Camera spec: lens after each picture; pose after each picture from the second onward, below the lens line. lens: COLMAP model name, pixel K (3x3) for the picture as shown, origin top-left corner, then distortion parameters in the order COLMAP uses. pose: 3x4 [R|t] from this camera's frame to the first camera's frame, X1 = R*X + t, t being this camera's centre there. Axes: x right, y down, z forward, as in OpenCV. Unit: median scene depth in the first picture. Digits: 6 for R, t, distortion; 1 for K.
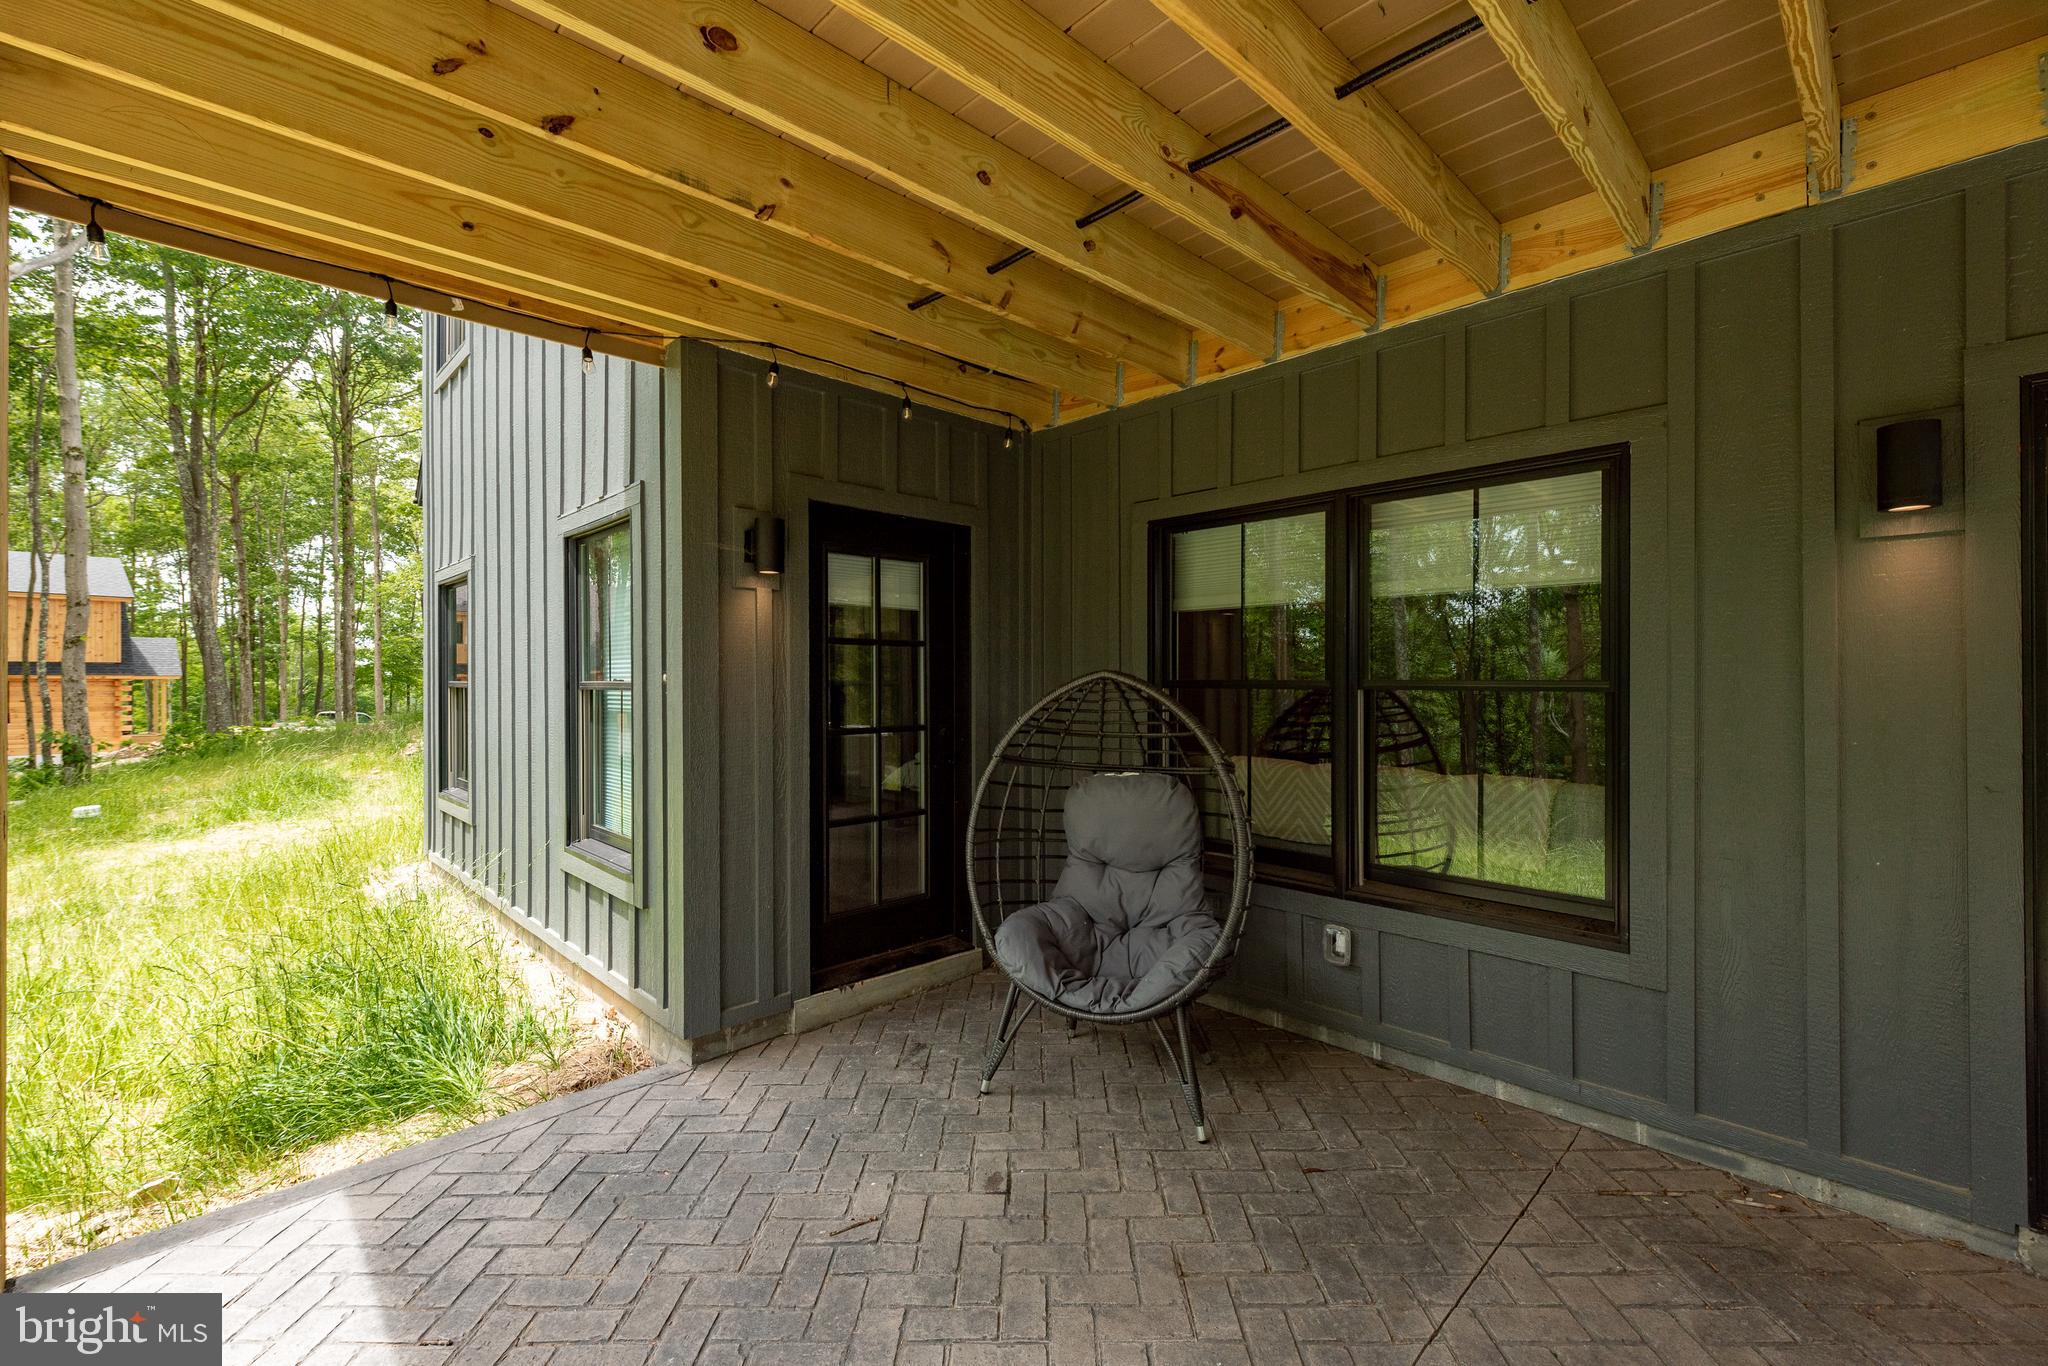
lens RADIAL K [[953.1, 0, 1024.0], [0, 953.1, 683.0], [0, 0, 1]] dist [-0.030901, 0.000151]
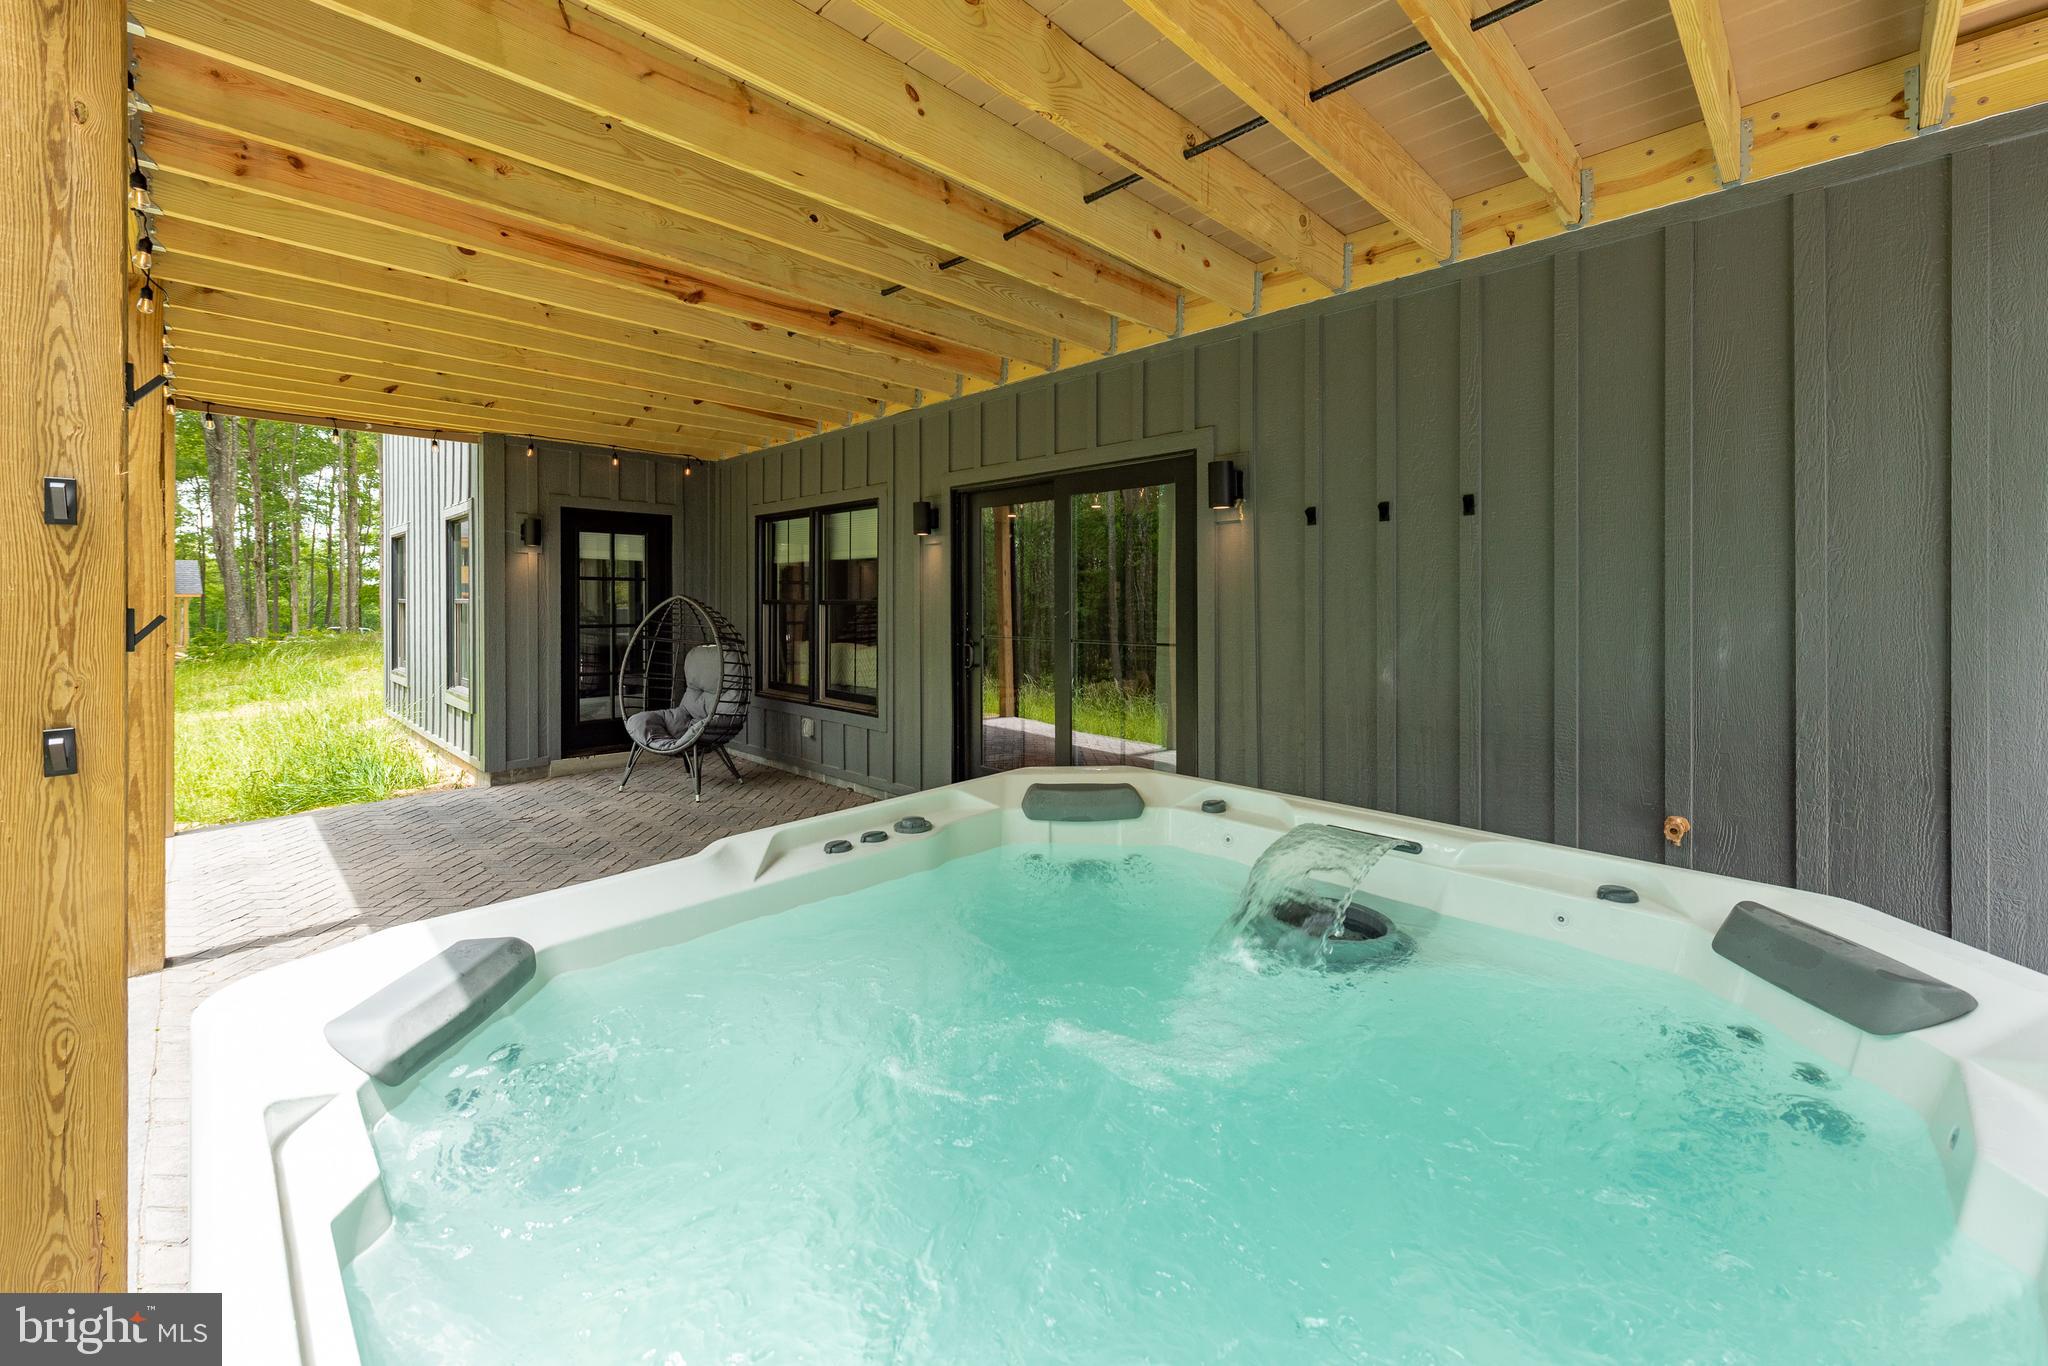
lens RADIAL K [[829.6, 0, 1034.6], [0, 829.6, 605.6], [0, 0, 1]] dist [-0.052010, -0.000016]
pose [[0.996686, 0.005604, 0.081154, 0.546362], [-0.005673, 0.999984, 0.000611, 0.004425], [-0.081149, -0.001069, 0.996701, -0.674777]]
